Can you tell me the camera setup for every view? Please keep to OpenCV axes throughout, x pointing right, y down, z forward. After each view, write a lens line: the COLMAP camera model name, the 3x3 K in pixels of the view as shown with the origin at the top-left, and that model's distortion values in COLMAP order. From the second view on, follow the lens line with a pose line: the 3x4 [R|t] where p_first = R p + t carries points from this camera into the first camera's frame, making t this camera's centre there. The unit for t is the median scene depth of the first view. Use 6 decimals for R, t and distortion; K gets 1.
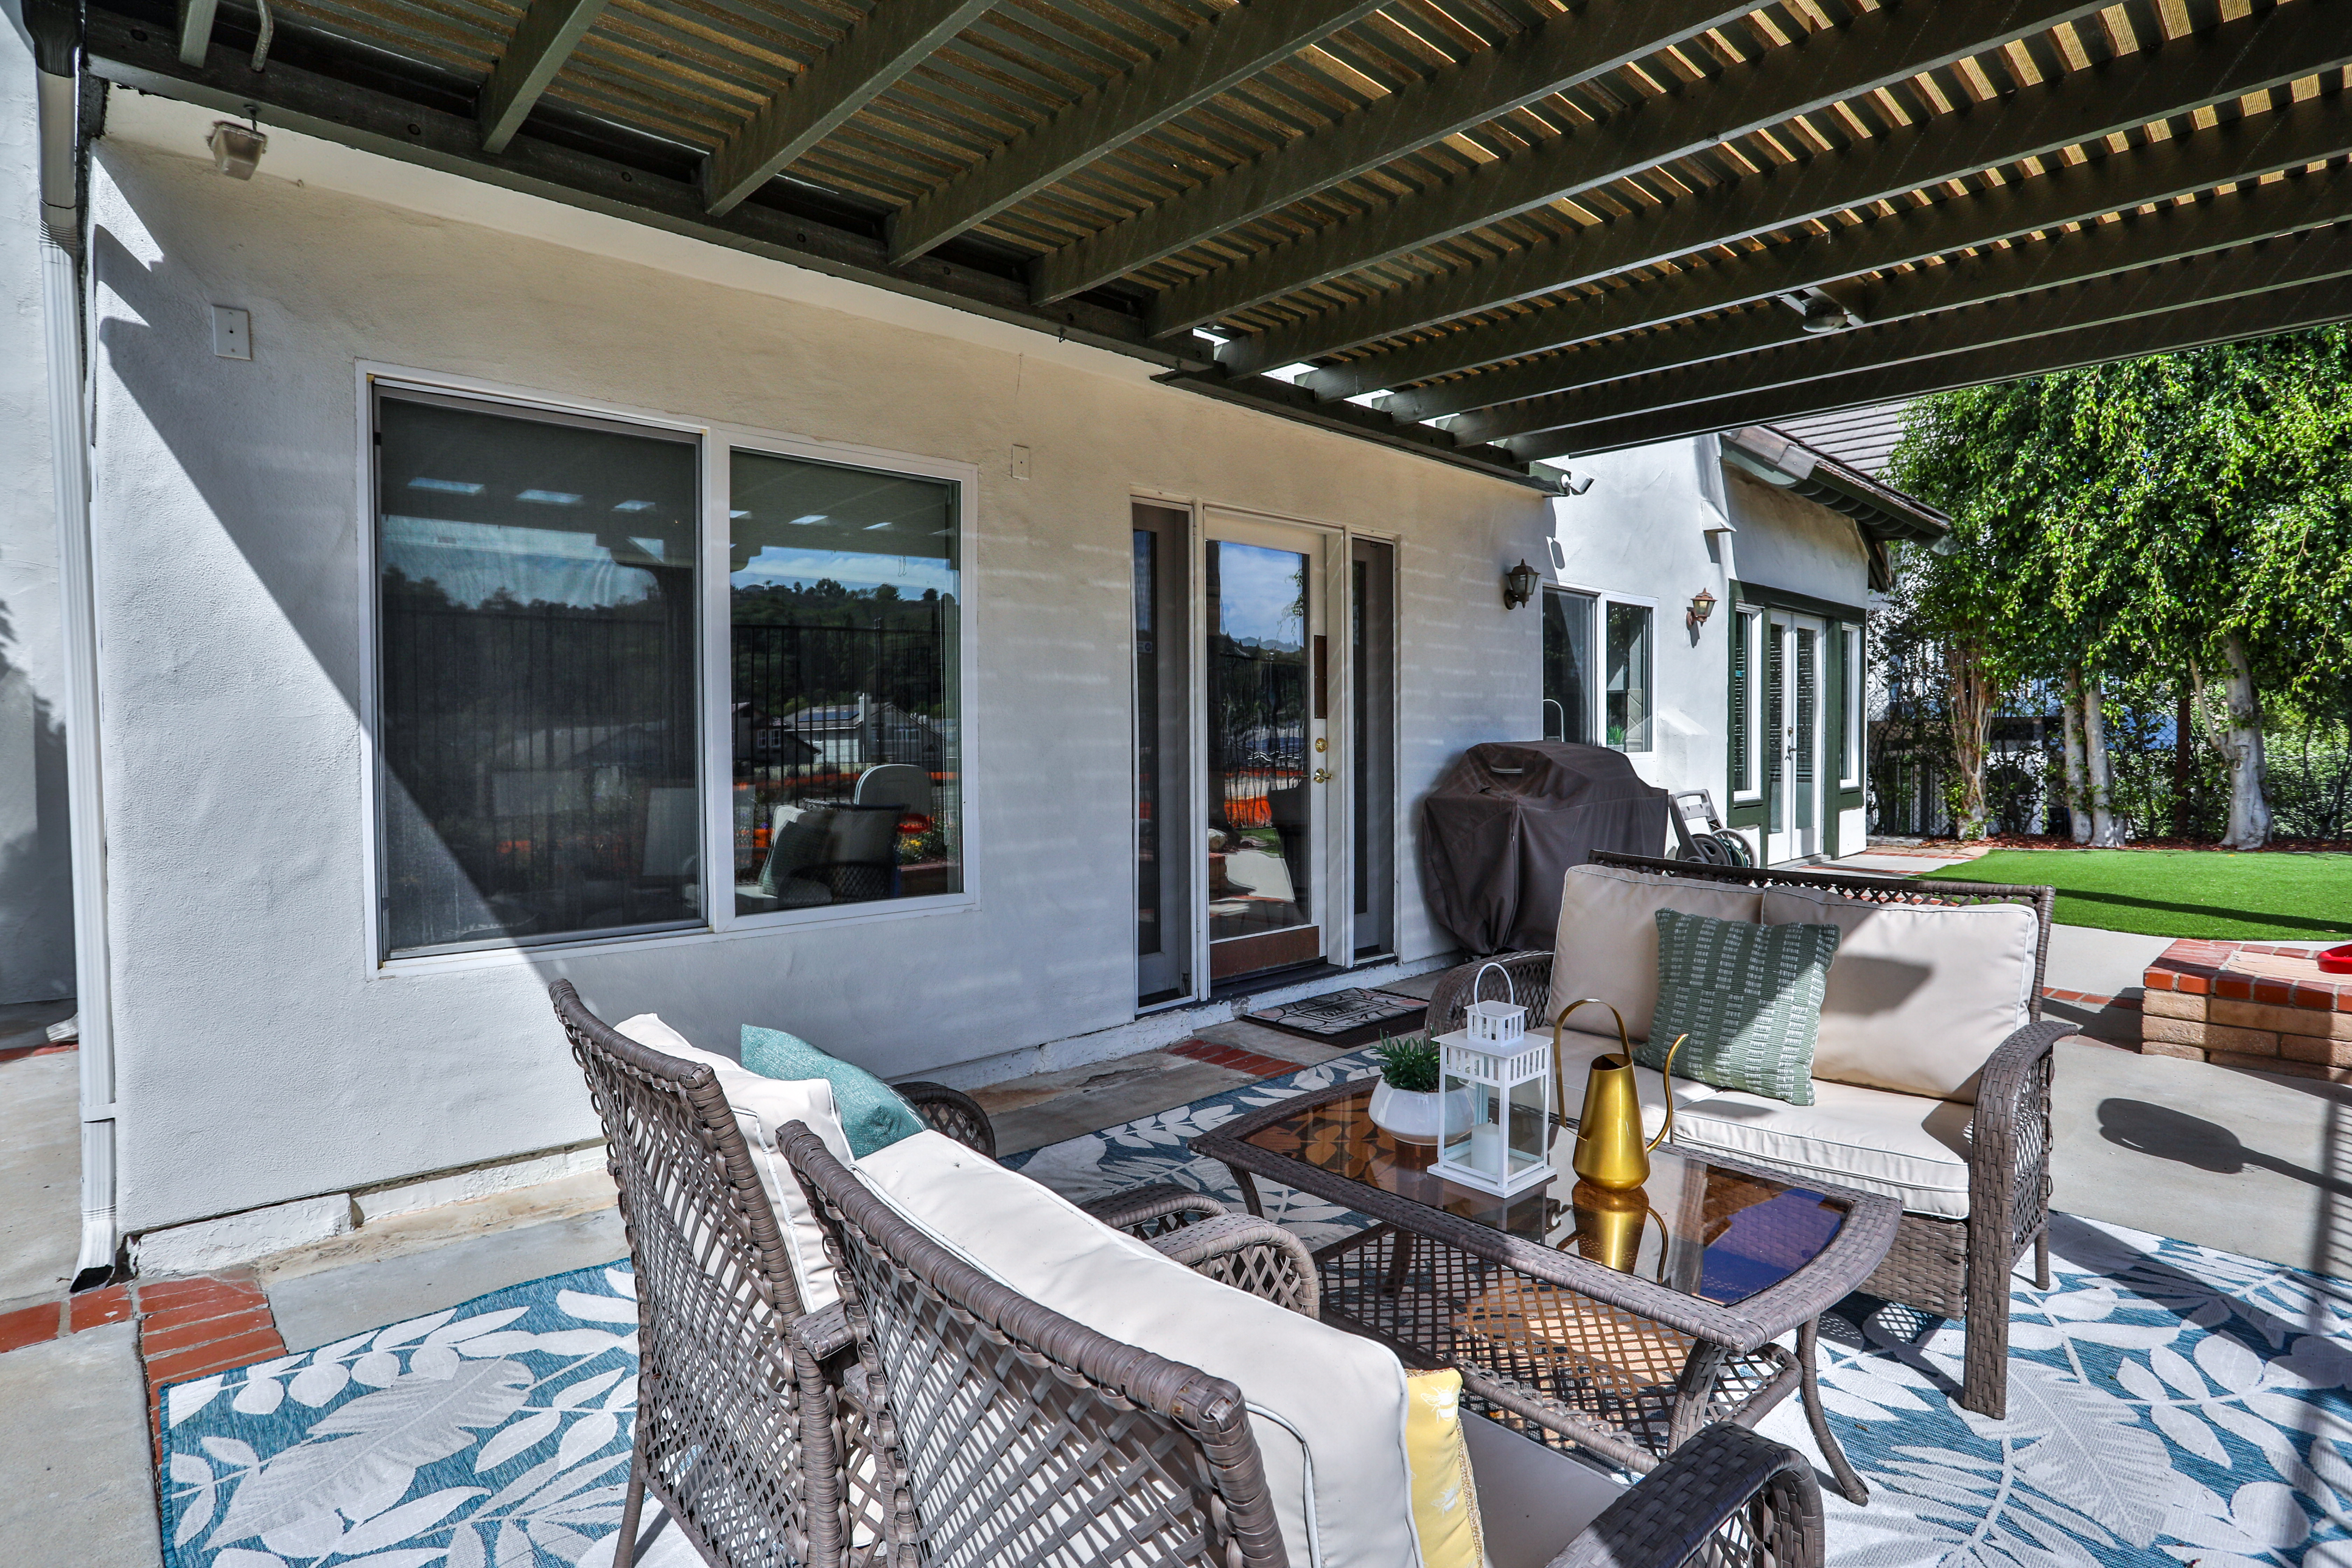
lens RADIAL K [[1201.5, 0, 1161.5], [0, 1201.5, 768.4], [0, 0, 1]] dist [-0.079276, 0.037491]
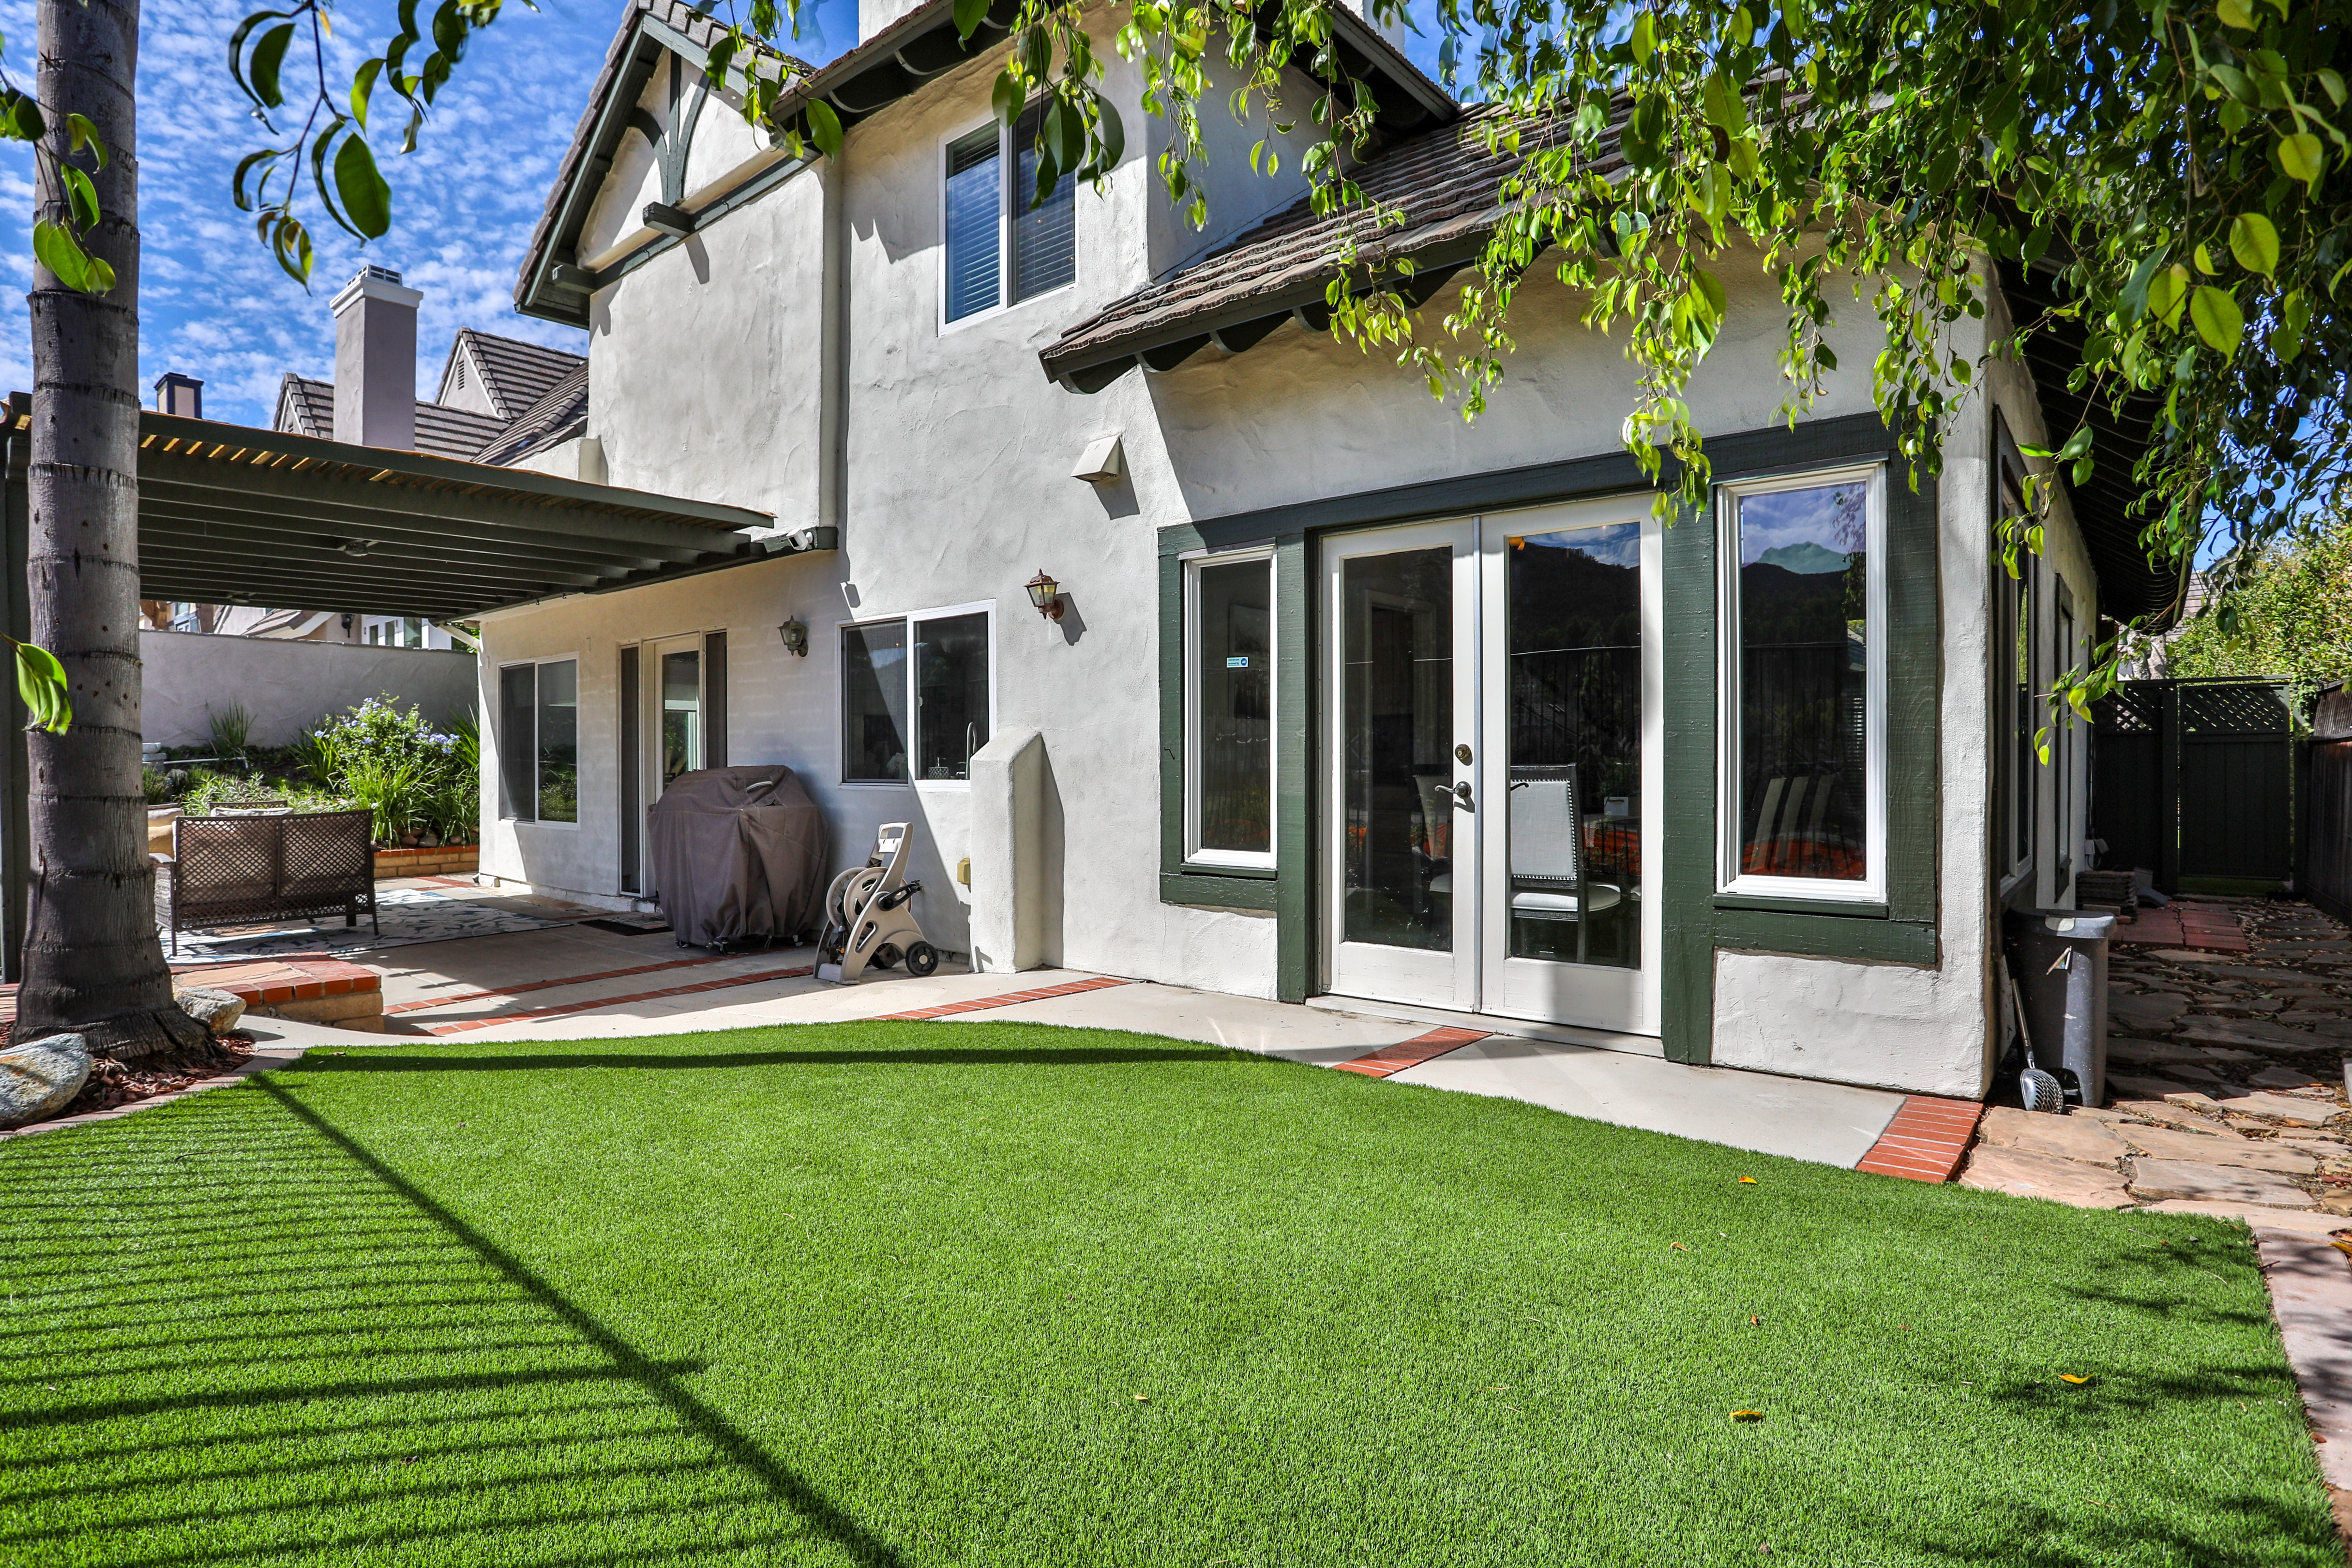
lens RADIAL K [[1201.5, 0, 1161.5], [0, 1201.5, 768.4], [0, 0, 1]] dist [-0.079276, 0.037491]
pose [[0.115136, 0.010732, -0.993292, 3.753008], [-0.026130, 0.999628, 0.007771, -0.094711], [0.993006, 0.025060, 0.115373, 2.986806]]
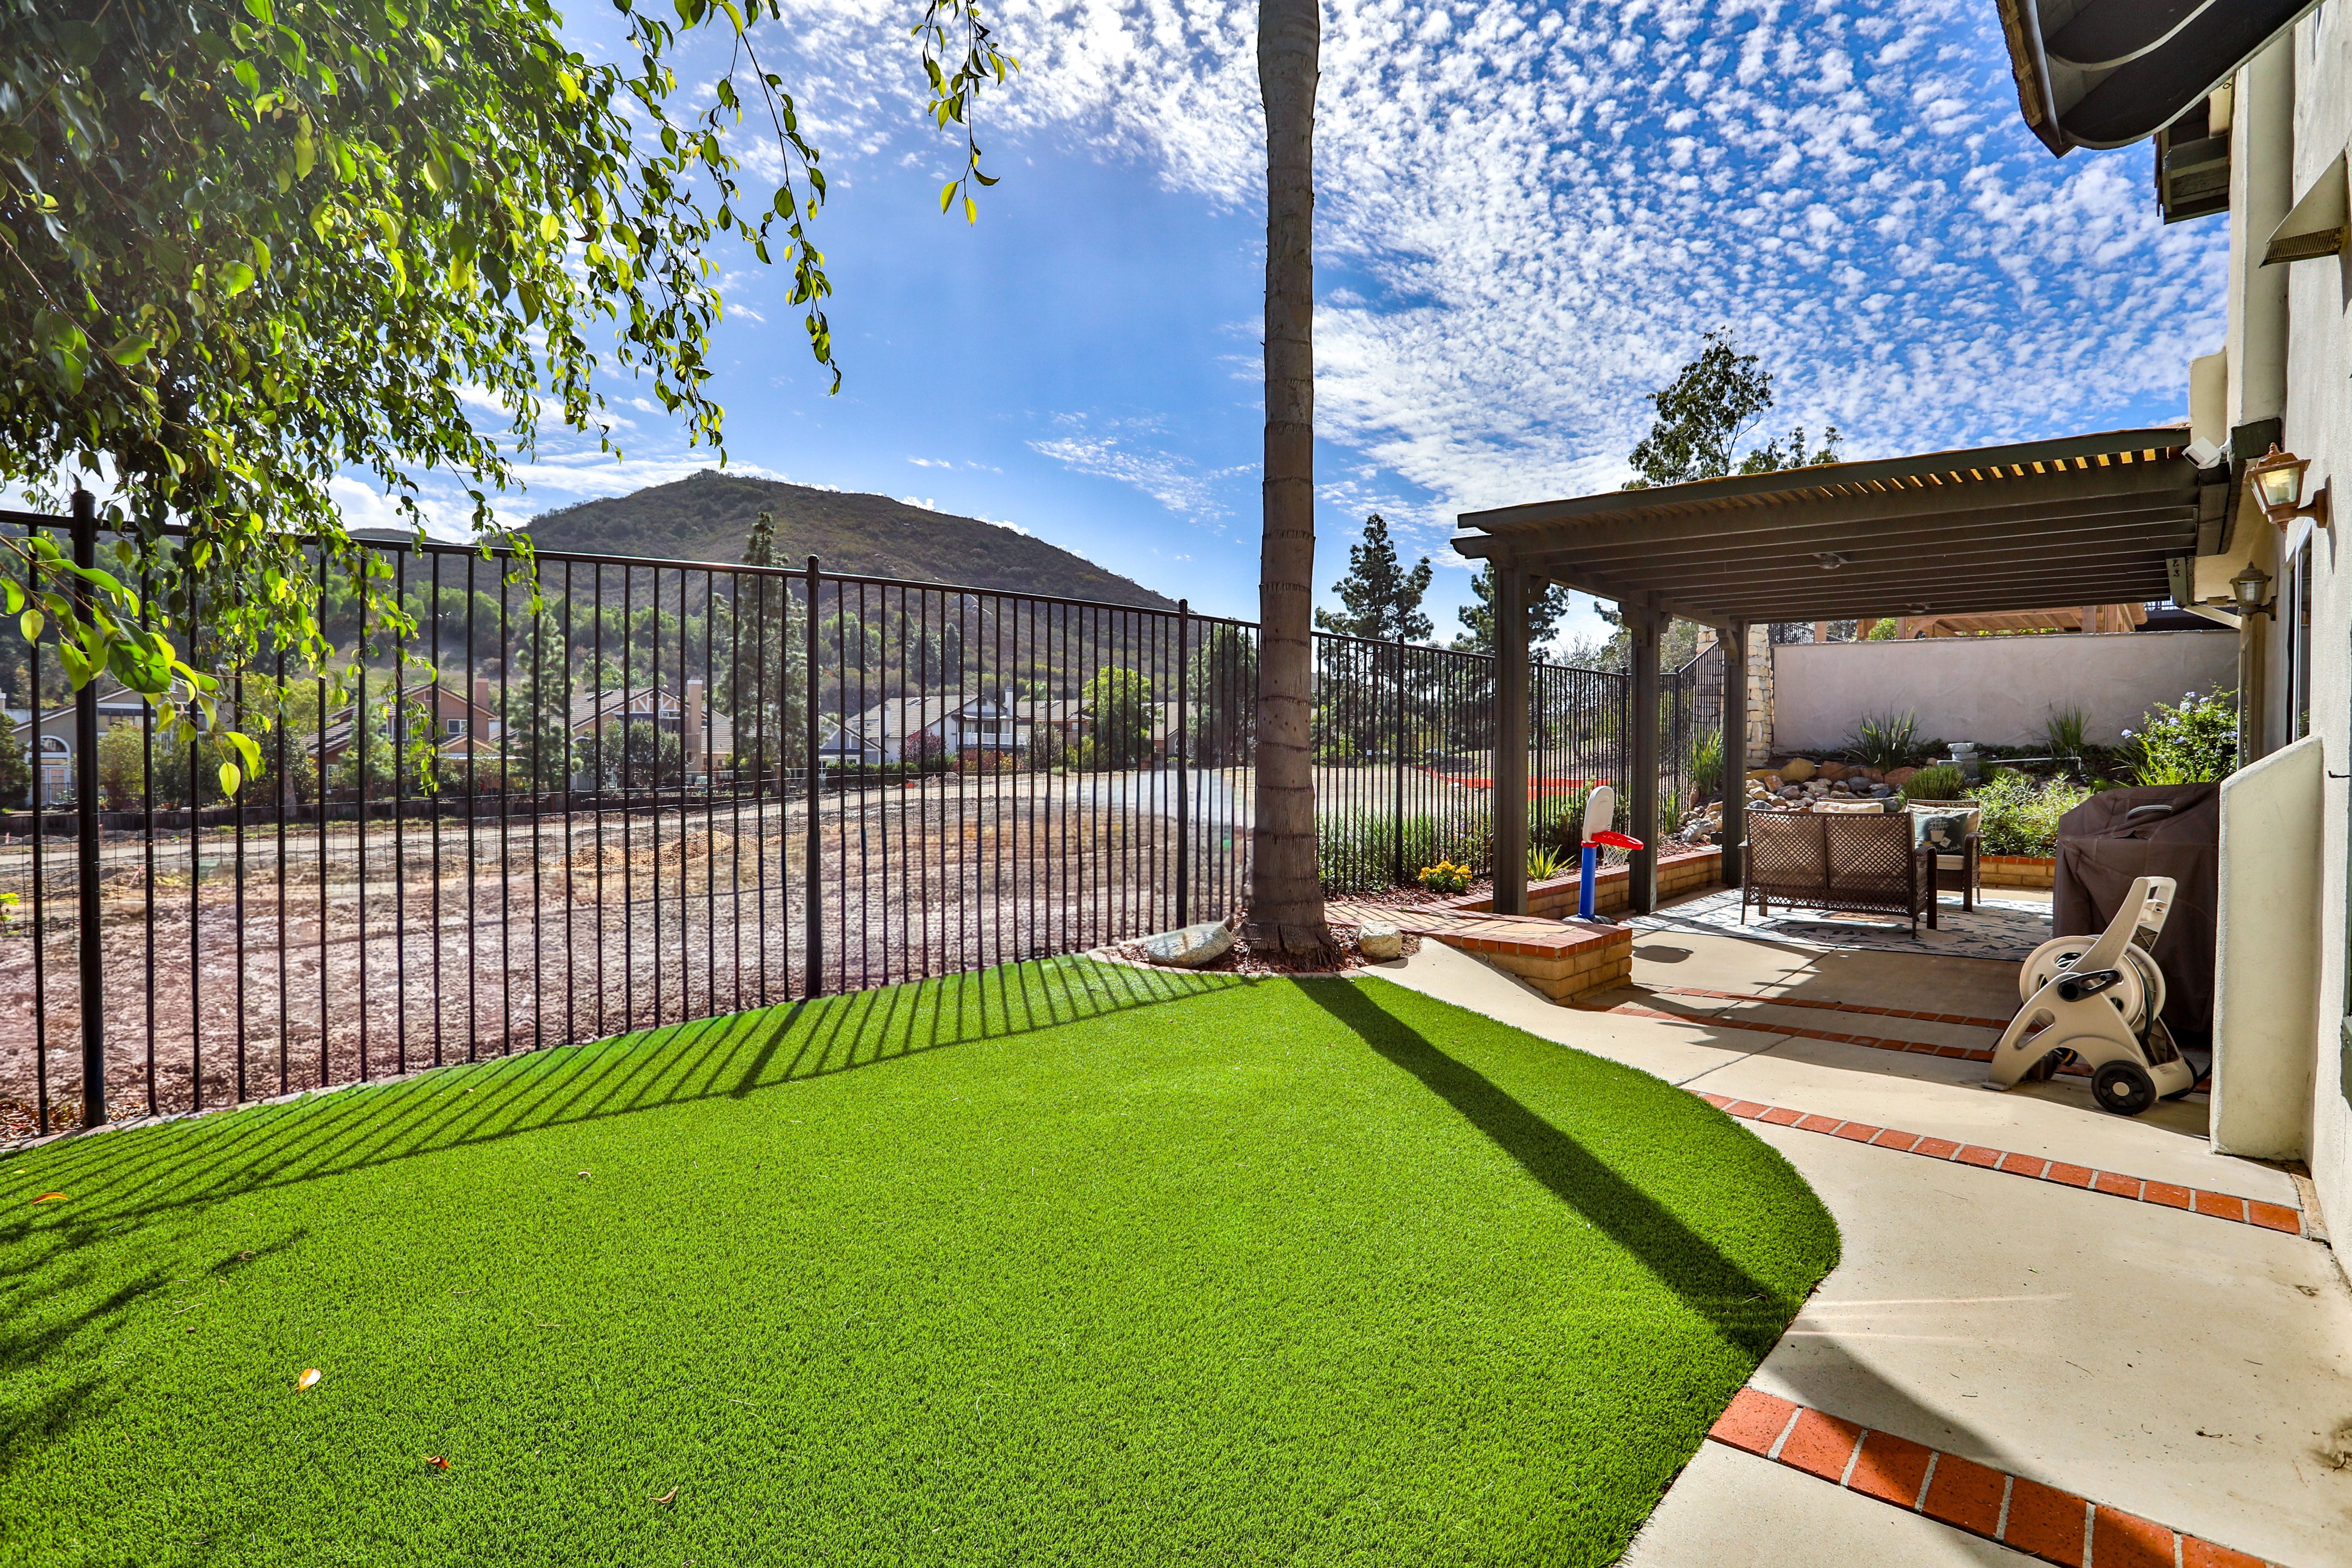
lens RADIAL K [[1201.5, 0, 1161.5], [0, 1201.5, 768.4], [0, 0, 1]] dist [-0.079276, 0.037491]
pose [[-0.995499, -0.000971, -0.094765, 2.694680], [-0.005335, 0.998936, 0.045811, -0.151889], [0.094620, 0.046111, -0.994445, 4.127208]]
